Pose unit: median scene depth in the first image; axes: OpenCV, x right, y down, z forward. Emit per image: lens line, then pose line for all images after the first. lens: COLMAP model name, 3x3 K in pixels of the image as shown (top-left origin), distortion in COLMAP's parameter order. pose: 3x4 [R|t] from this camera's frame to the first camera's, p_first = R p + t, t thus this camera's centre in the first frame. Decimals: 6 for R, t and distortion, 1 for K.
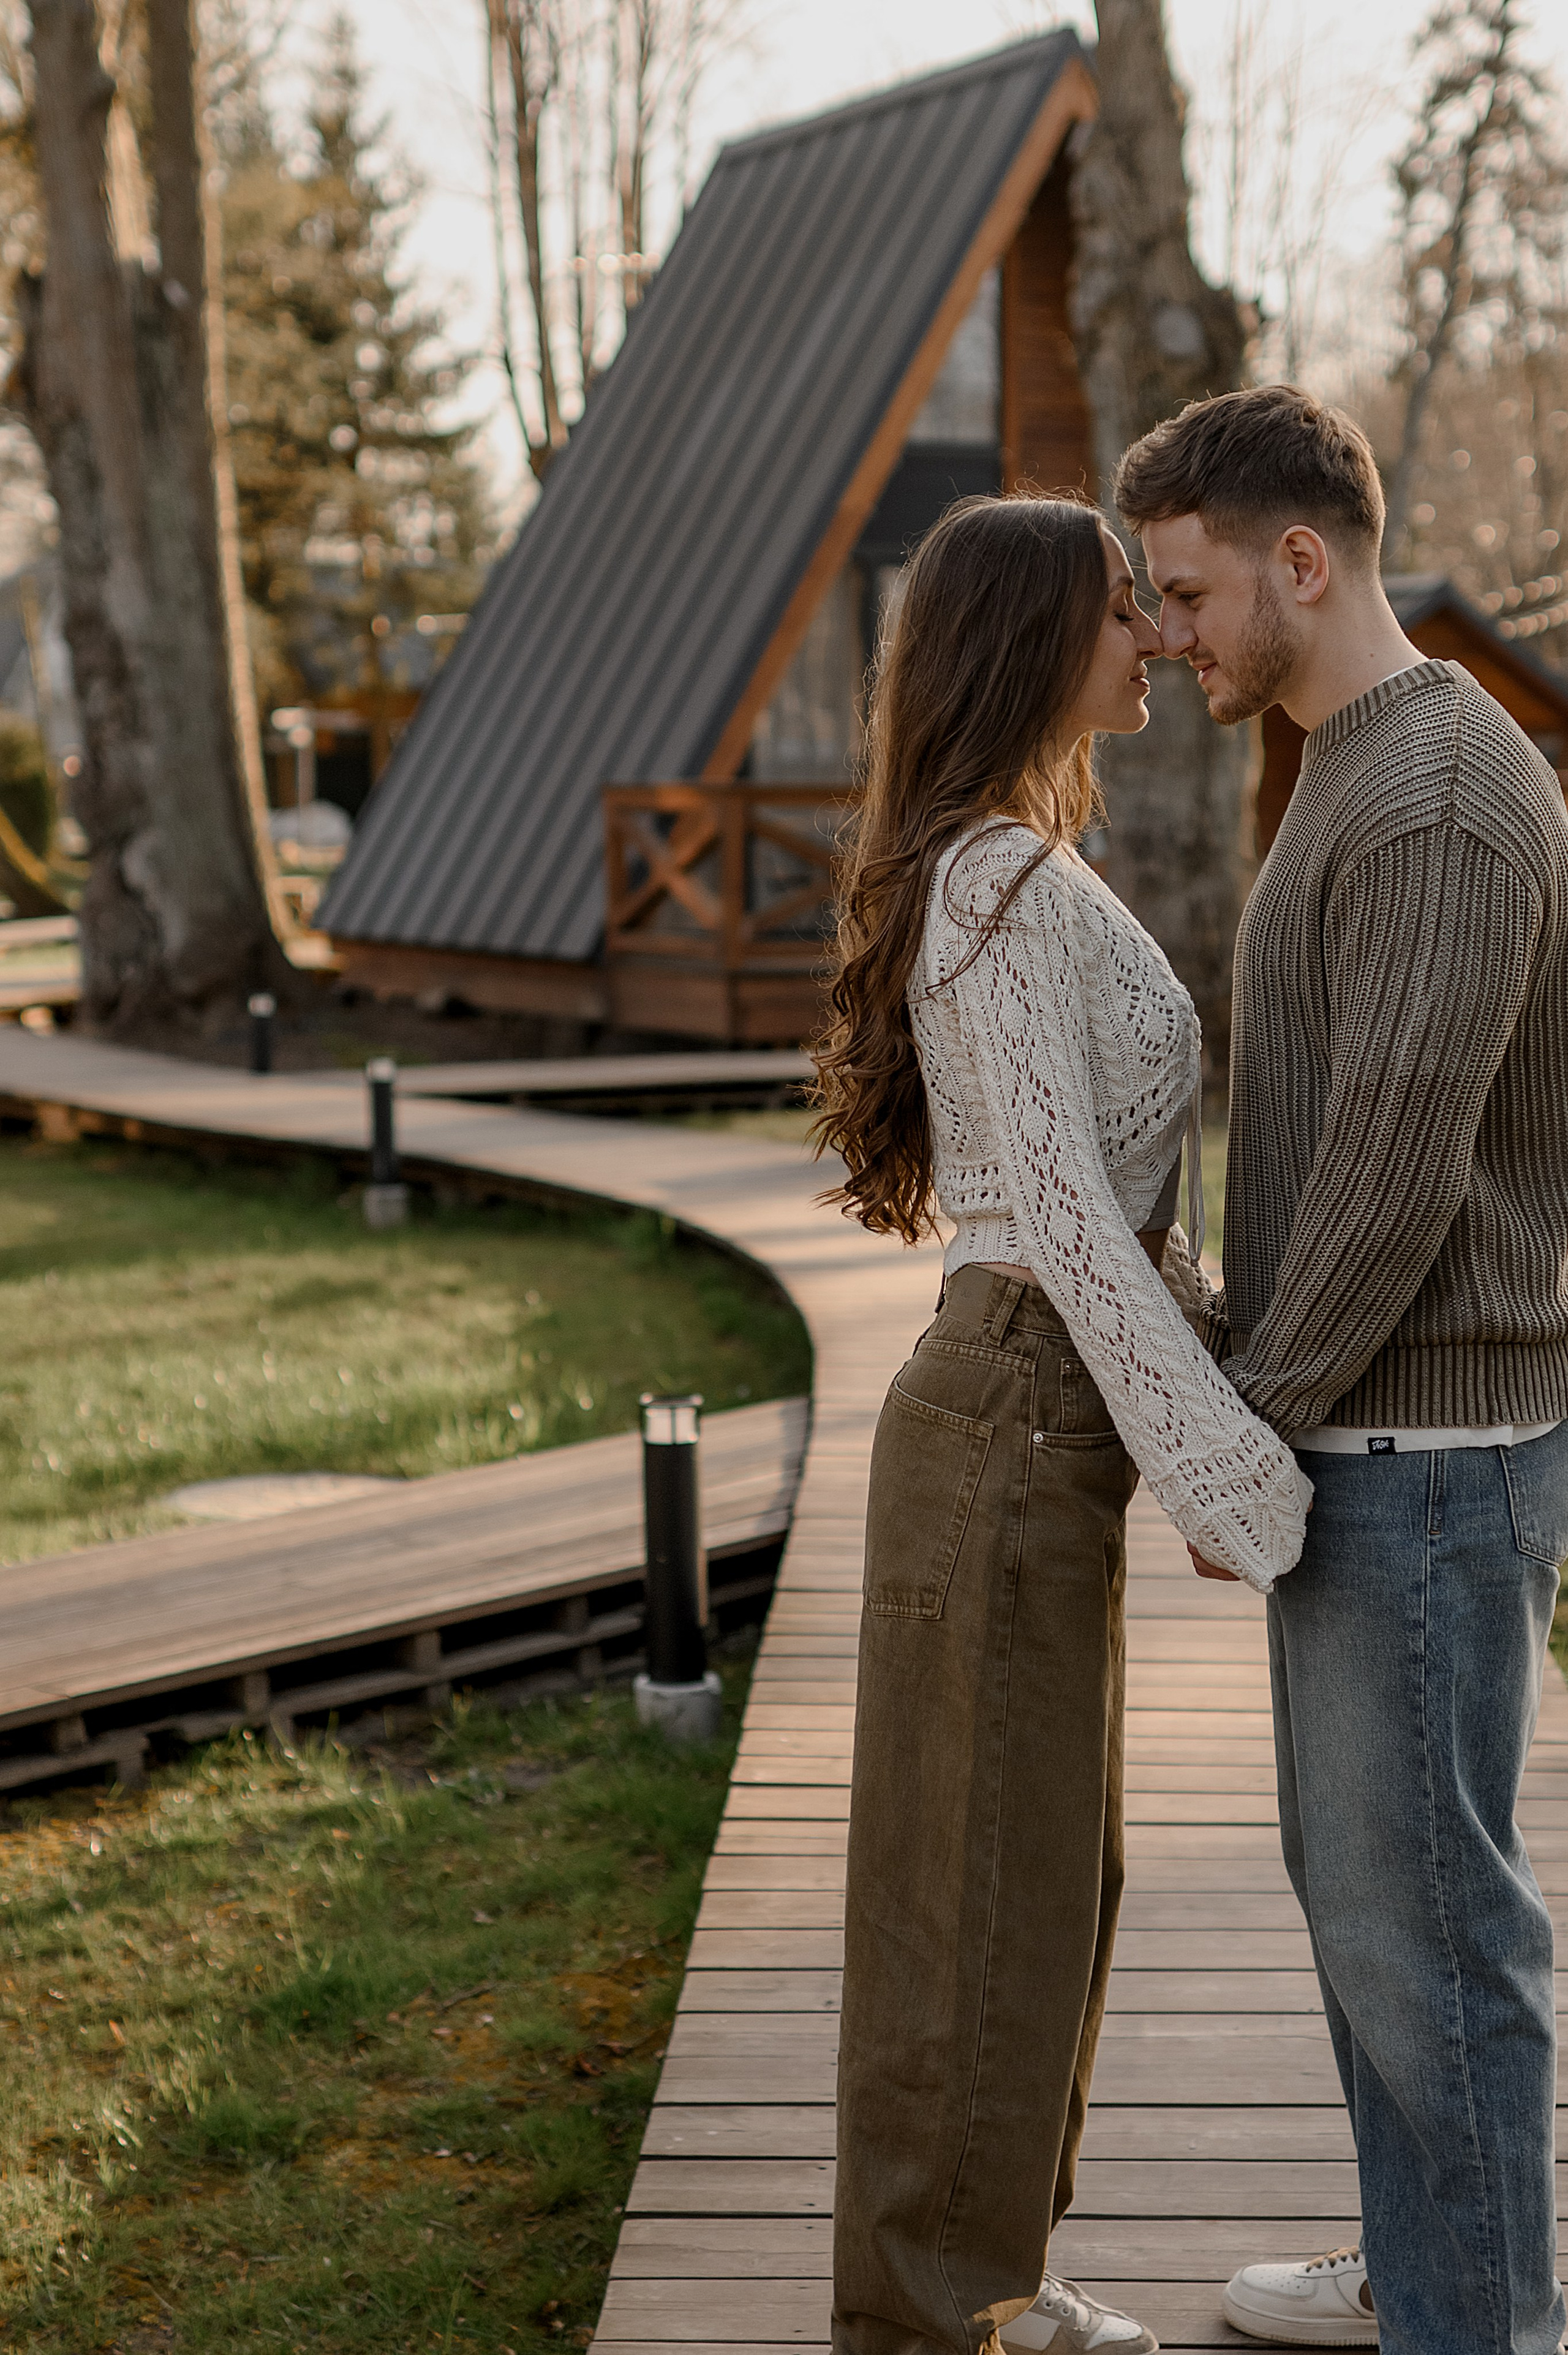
lens RADIAL K [[3637.6, 0, 784.0], [0, 3637.6, 1177.5], [0, 0, 1]] dist [0.015567, 0.177334]
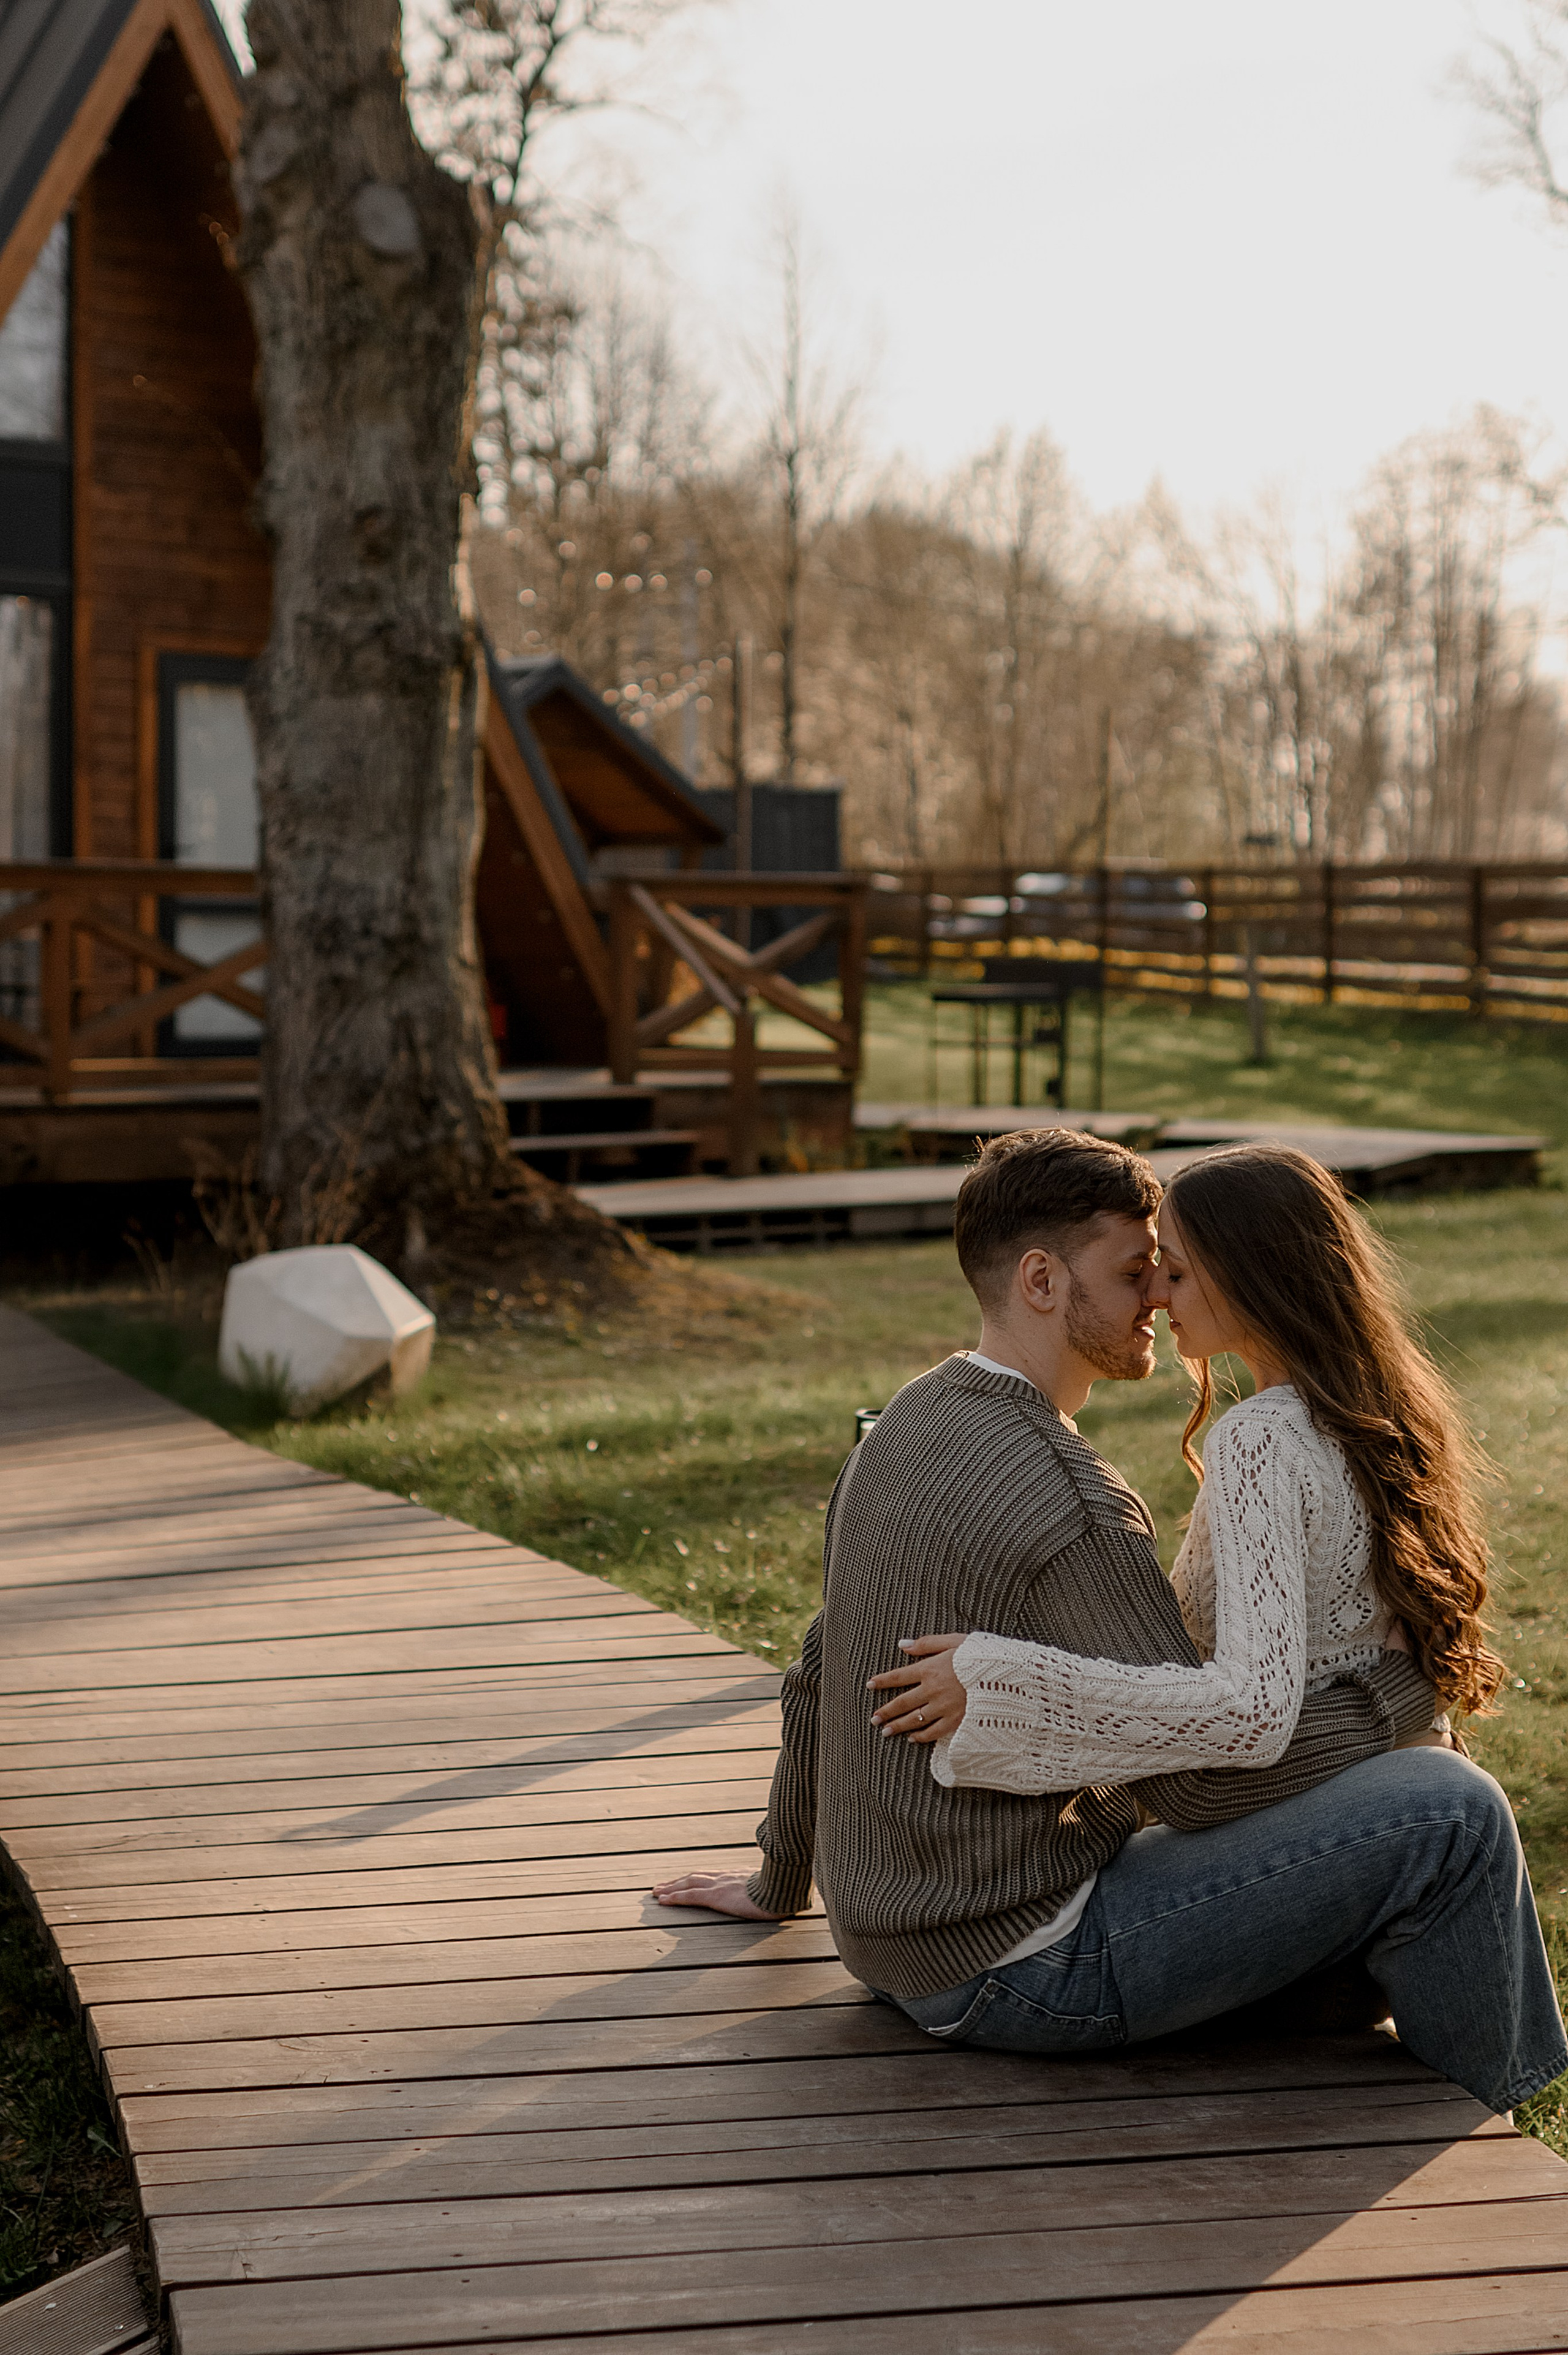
lens RADIAL K [[3637.6, 0, 784.0], [0, 3637.6, 1177.5], [0, 0, 1]] dist [0.015567, 0.177334]
pose [[0.962544, -0.004052, 0.271096, -0.011109], [0.012449, 0.999494, -0.029262, -0.021199], [-0.270841, 0.031541, 0.962107, 0.281707]]
